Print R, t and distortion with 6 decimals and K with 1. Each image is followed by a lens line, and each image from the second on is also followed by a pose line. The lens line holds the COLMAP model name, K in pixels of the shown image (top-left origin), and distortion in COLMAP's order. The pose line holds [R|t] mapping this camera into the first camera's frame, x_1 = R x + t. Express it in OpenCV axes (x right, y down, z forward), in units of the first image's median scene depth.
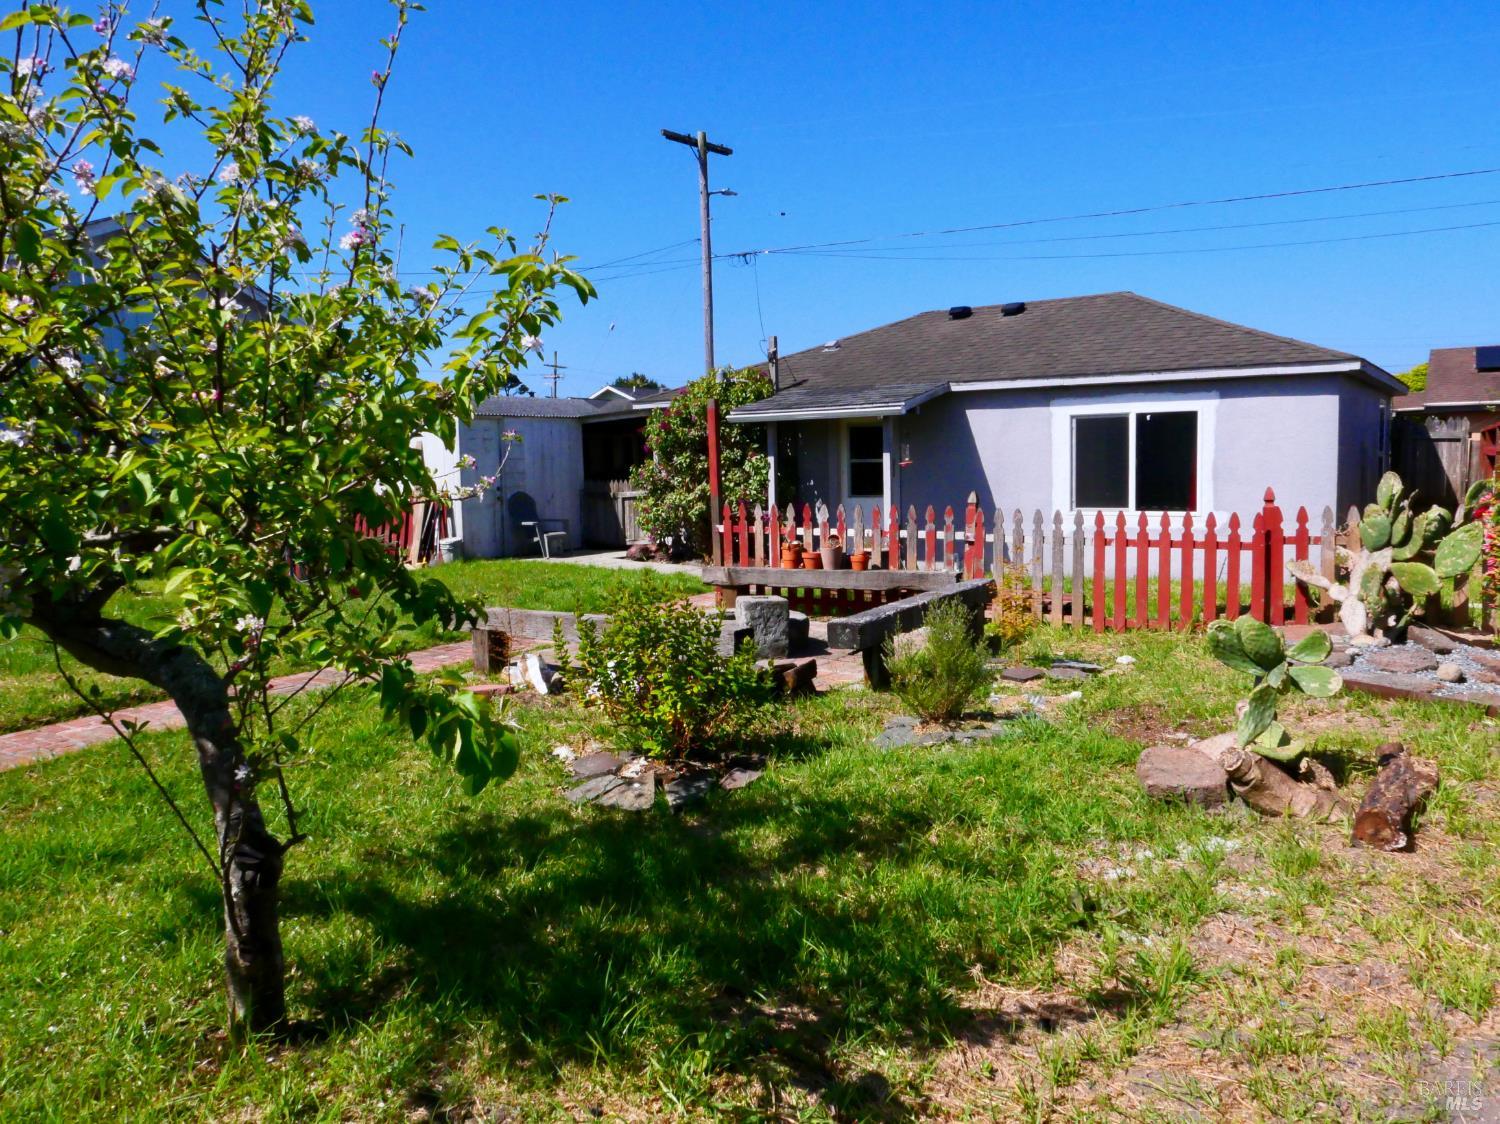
lens RADIAL K [[1129.8, 0, 750.8], [0, 1129.8, 558.4], [0, 0, 1]] dist [0.004103, -0.000625]
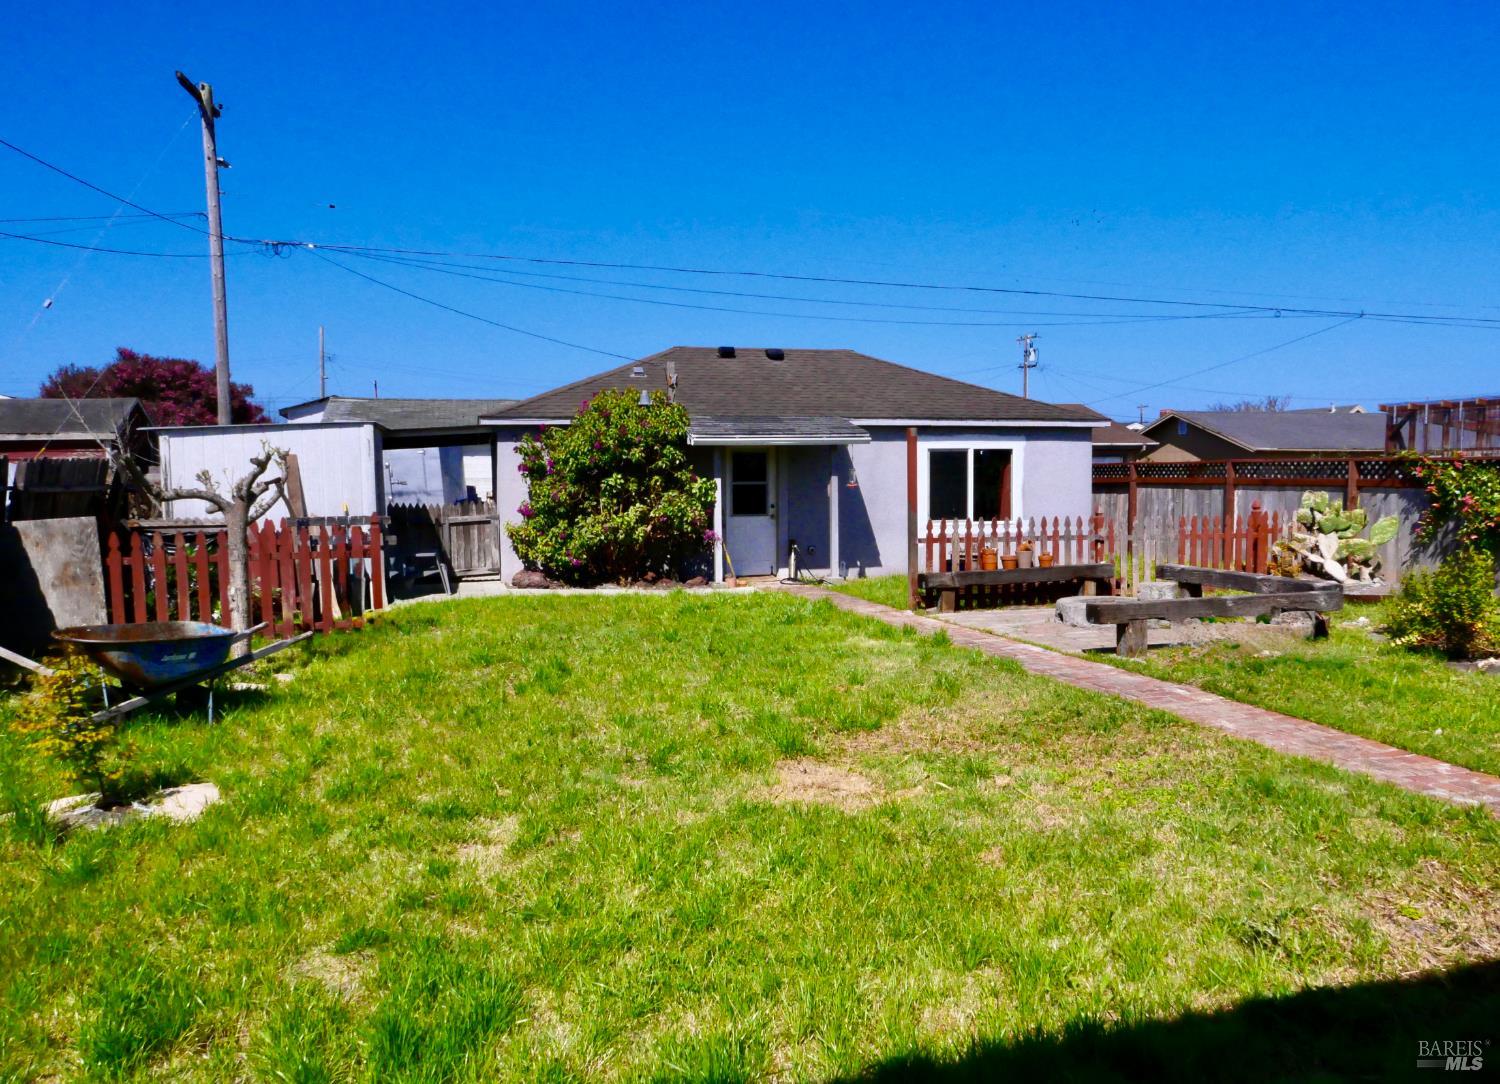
lens RADIAL K [[1191.0, 0, 751.7], [0, 1191.0, 545.8], [0, 0, 1]] dist [-0.014993, -0.000415]
pose [[0.617512, -0.042197, 0.785428, -0.943949], [0.062617, 0.998028, 0.004389, -0.032883], [-0.784065, 0.046471, 0.618937, 0.310228]]
